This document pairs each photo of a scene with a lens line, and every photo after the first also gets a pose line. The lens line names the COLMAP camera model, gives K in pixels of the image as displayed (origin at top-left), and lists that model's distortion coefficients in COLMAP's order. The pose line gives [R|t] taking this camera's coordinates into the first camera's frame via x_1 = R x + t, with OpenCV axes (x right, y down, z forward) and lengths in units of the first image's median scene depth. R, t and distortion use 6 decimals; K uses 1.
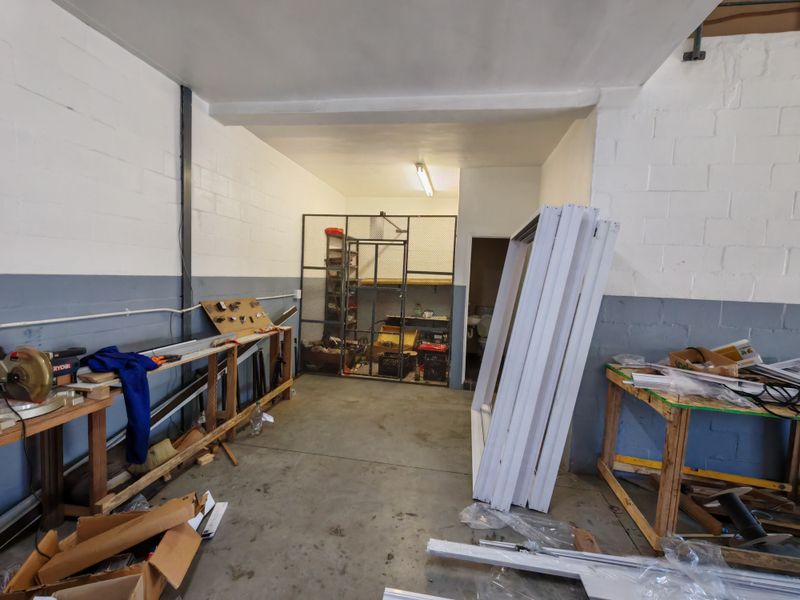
lens RADIAL K [[378.4, 0, 400.0], [0, 378.4, 300.0], [0, 0, 1]] dist [0.000020, -0.000011]
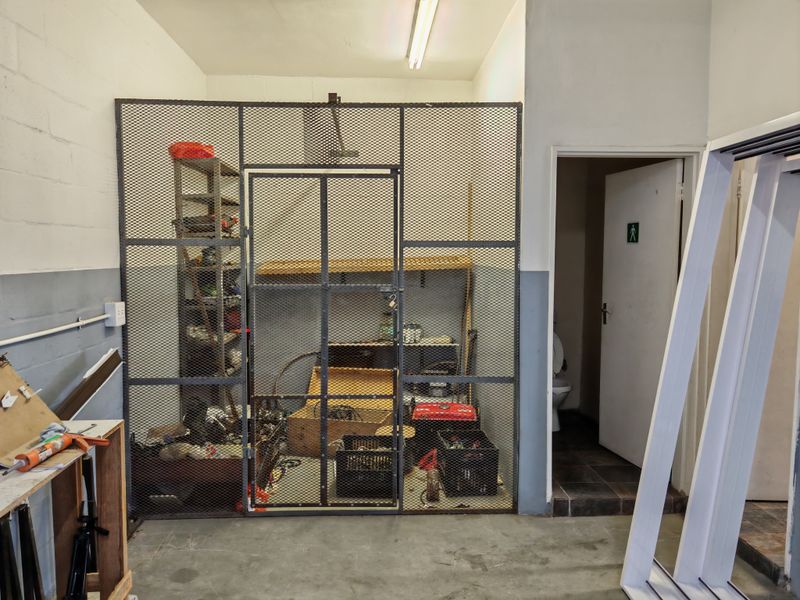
lens RADIAL K [[628.5, 0, 400.0], [0, 628.5, 300.0], [0, 0, 1]] dist [0.013593, 0.007931]
pose [[0.974214, -0.057169, 0.218265, -0.131129], [0.052818, 0.998273, 0.025720, -0.030315], [-0.219358, -0.013529, 0.975551, 0.328693]]
